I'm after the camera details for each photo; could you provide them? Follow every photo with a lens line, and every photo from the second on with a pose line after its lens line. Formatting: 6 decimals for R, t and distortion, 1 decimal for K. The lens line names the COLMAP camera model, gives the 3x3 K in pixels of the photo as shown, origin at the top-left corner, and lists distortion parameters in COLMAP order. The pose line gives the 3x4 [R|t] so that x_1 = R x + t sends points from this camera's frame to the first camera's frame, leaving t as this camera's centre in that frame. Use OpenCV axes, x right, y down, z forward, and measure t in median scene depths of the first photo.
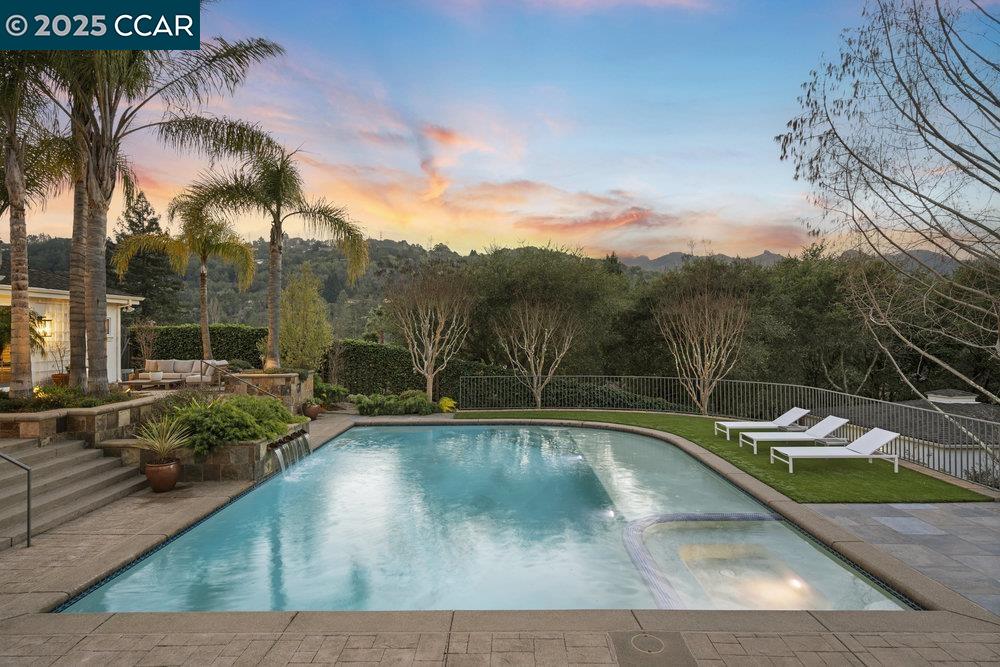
lens RADIAL K [[532.0, 0, 503.1], [0, 532.0, 329.7], [0, 0, 1]] dist [0.000832, 0.000693]
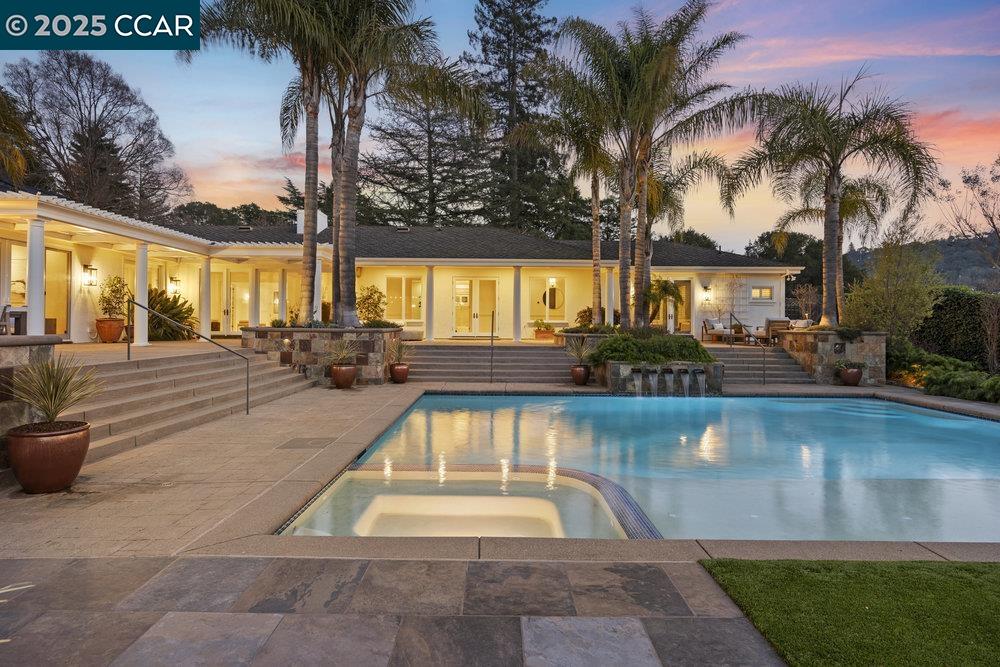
lens RADIAL K [[525.3, 0, 499.3], [0, 525.3, 326.0], [0, 0, 1]] dist [-0.001158, 0.000912]
pose [[-0.004653, 0.008606, -0.999952, 0.442611], [0.001243, 0.999962, 0.008600, 0.055342], [0.999988, -0.001203, -0.004664, 0.372634]]
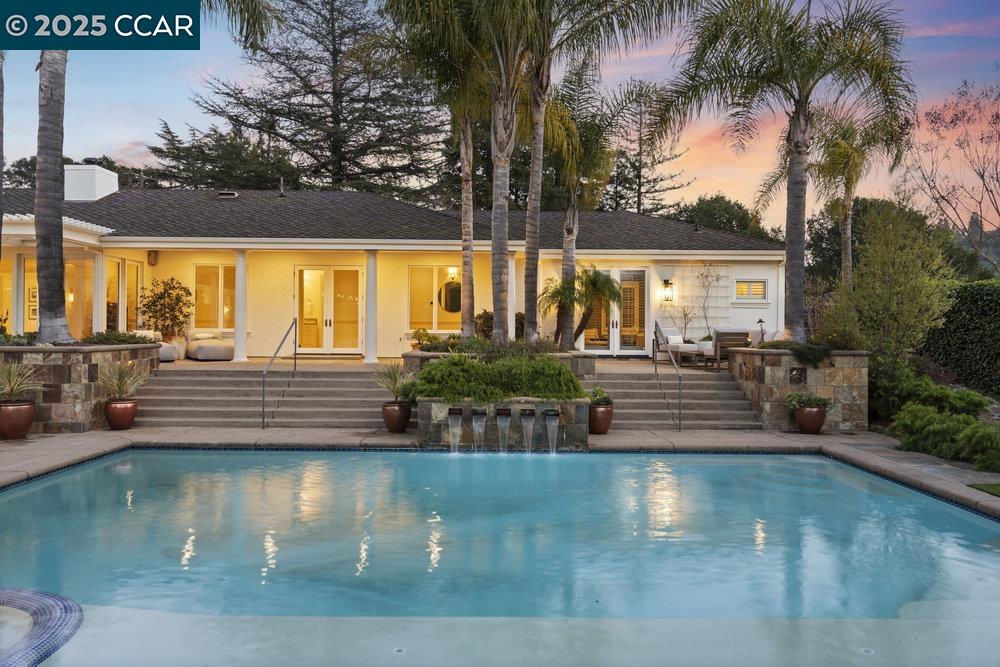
lens RADIAL K [[750.2, 0, 504.6], [0, 750.2, 332.5], [0, 0, 1]] dist [0.002424, -0.002005]
pose [[-0.001266, 0.008486, -0.999963, 0.394402], [0.000842, 0.999964, 0.008485, 0.047228], [0.999999, -0.000831, -0.001273, 0.582109]]
